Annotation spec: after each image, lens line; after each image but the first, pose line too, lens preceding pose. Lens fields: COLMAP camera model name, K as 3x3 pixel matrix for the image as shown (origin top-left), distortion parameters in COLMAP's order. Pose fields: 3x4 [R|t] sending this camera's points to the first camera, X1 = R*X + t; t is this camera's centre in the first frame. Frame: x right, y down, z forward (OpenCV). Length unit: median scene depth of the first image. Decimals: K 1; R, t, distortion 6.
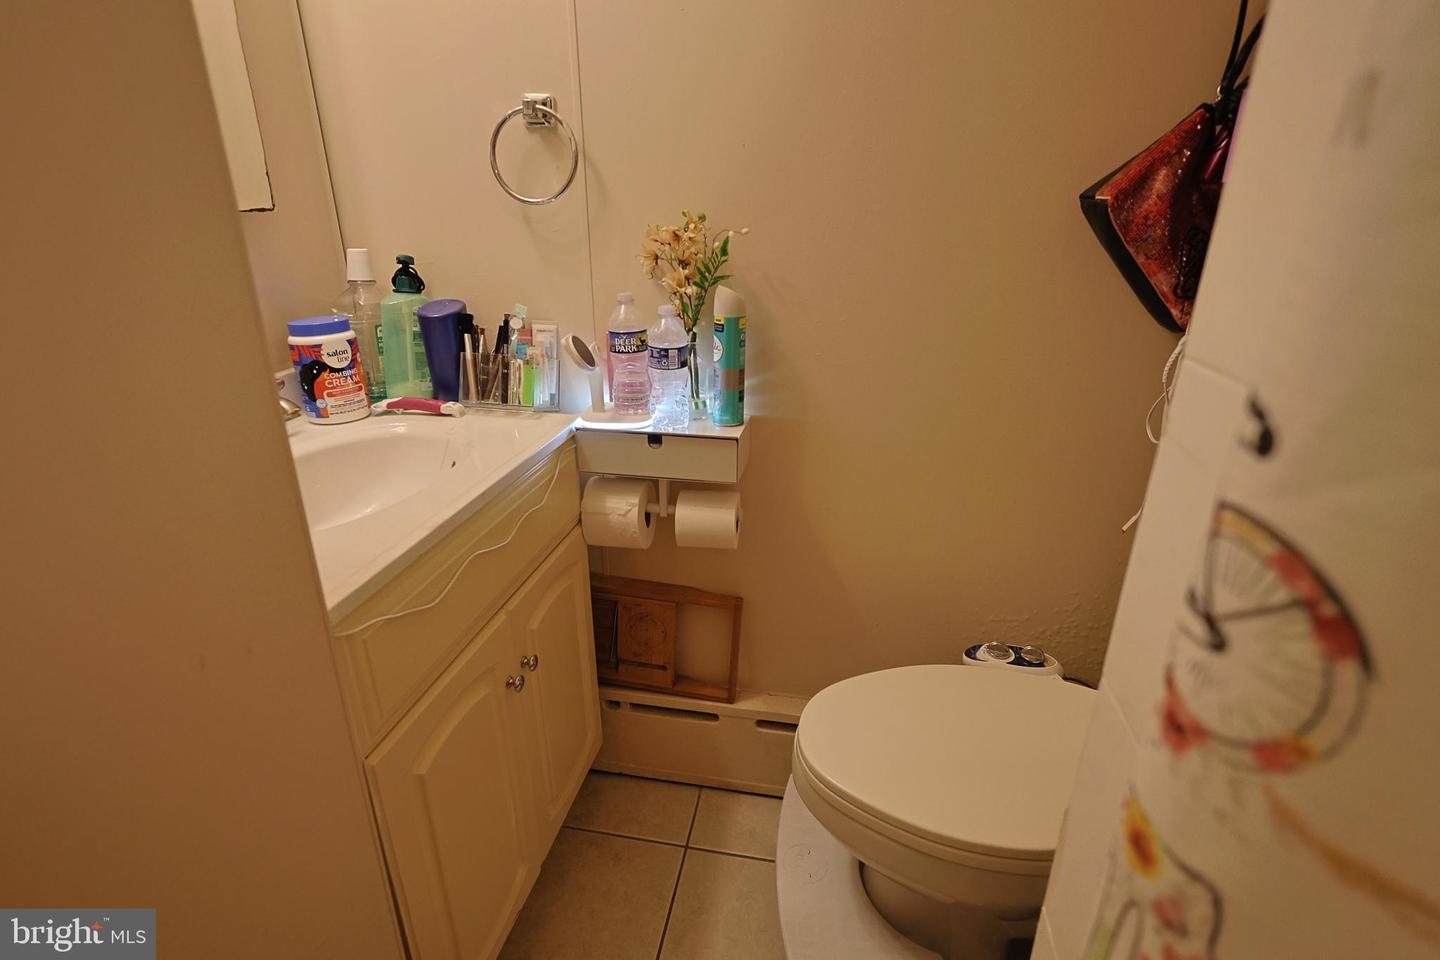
lens RADIAL K [[701.9, 0, 720.0], [0, 701.9, 480.0], [0, 0, 1]] dist [-0.001146, -0.000033]
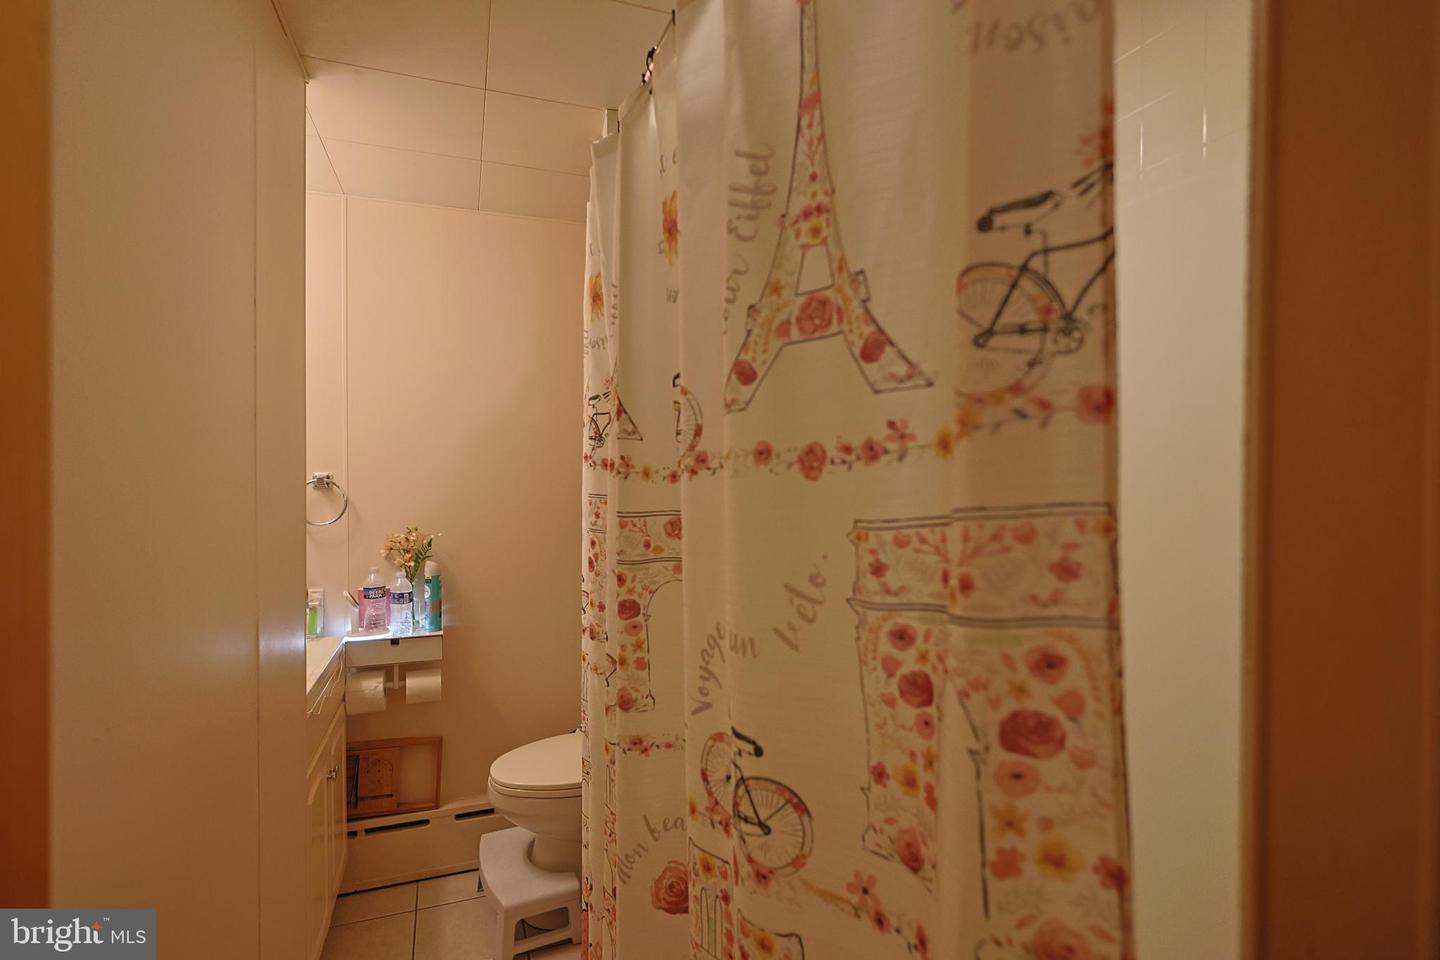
lens RADIAL K [[701.9, 0, 720.0], [0, 701.9, 480.0], [0, 0, 1]] dist [-0.001146, -0.000033]
pose [[0.847607, -0.006585, 0.530583, -0.339619], [0.196946, 0.932402, -0.303050, 0.271448], [-0.492721, 0.361364, 0.791607, -1.047161]]
